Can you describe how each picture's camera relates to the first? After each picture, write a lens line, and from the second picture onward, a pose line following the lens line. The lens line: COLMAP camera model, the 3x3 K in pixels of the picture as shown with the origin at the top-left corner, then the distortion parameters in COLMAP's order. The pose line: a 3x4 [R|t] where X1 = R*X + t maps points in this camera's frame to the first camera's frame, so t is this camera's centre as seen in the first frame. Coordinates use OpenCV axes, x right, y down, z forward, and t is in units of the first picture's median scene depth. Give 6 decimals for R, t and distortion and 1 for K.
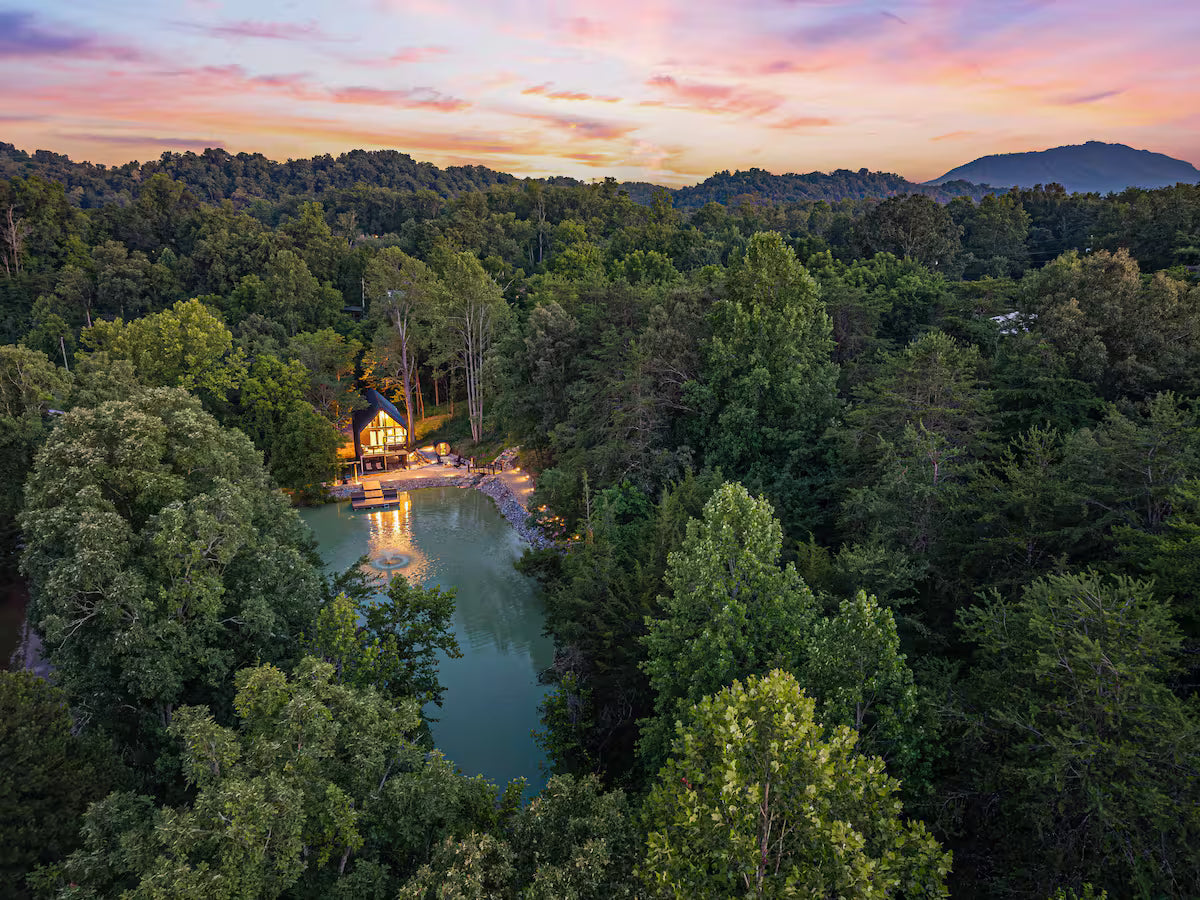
lens RADIAL K [[841.8, 0, 573.9], [0, 841.8, 449.7], [0, 0, 1]] dist [0.000115, -0.001953]
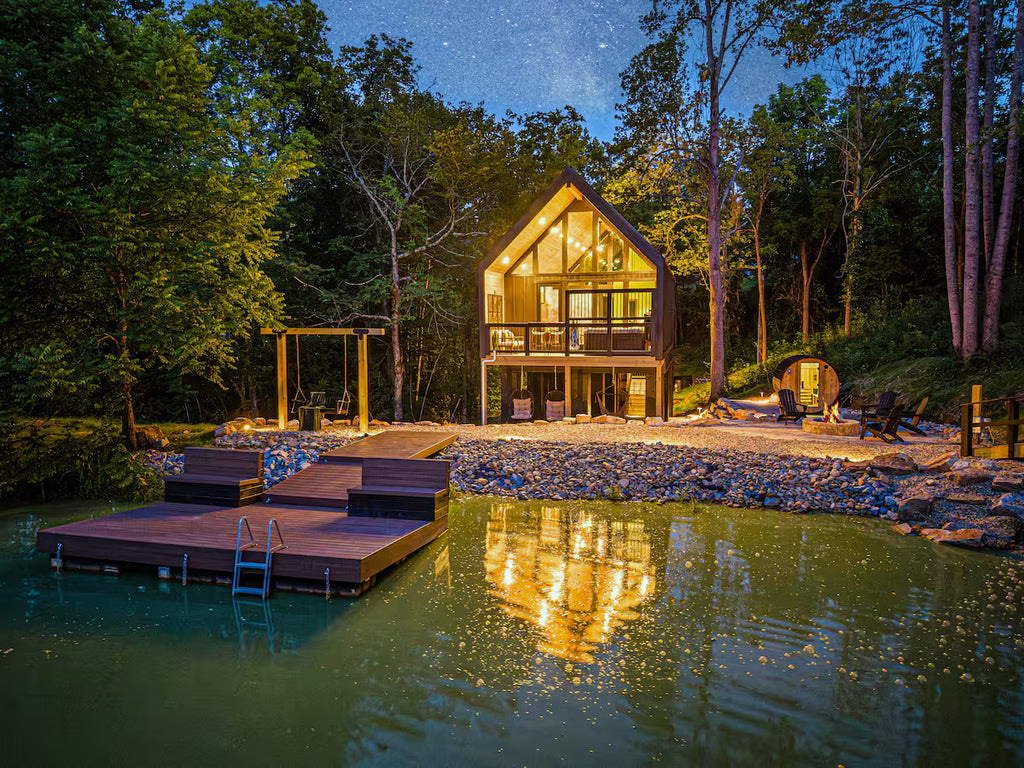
lens RADIAL K [[710.0, 0, 518.5], [0, 710.0, 365.4], [0, 0, 1]] dist [0.002671, -0.001591]
pose [[0.852897, 0.046823, -0.519976, -0.128599], [-0.142659, 0.978968, -0.145845, 0.042375], [0.502211, 0.198570, 0.841638, 0.836442]]
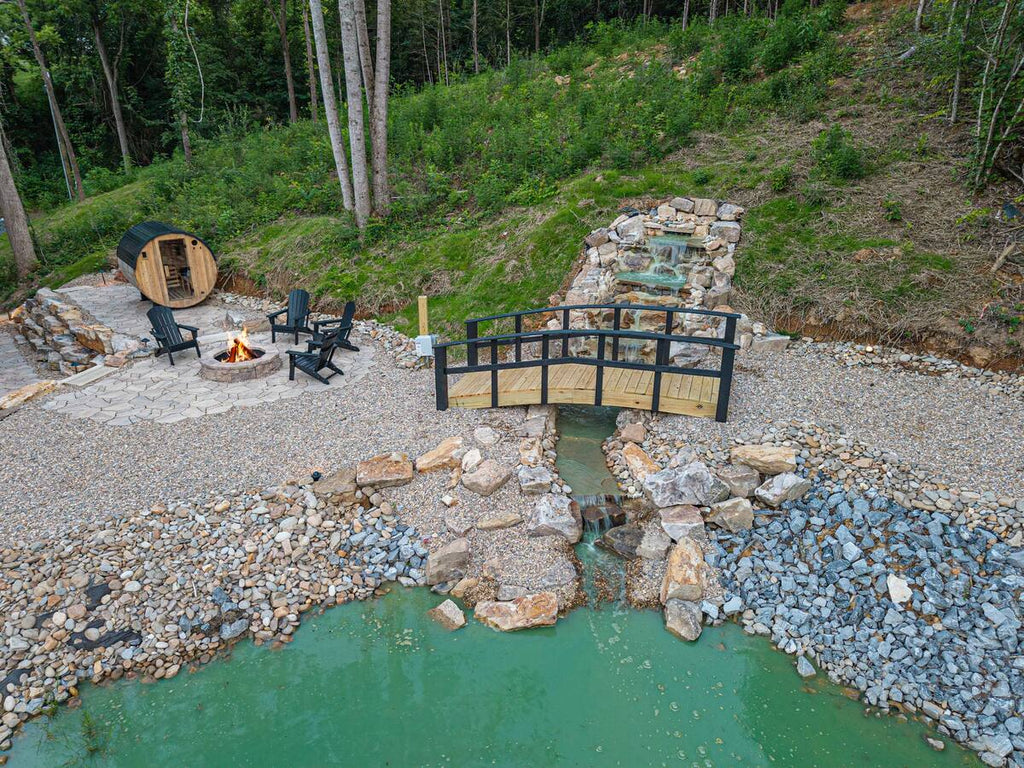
lens RADIAL K [[682.9, 0, 512.3], [0, 682.9, 386.9], [0, 0, 1]] dist [0.005874, -0.001382]
pose [[0.942092, -0.104411, 0.318687, -0.148081], [0.061819, 0.988081, 0.140976, 0.009578], [-0.329608, -0.113112, 0.937318, 0.900694]]
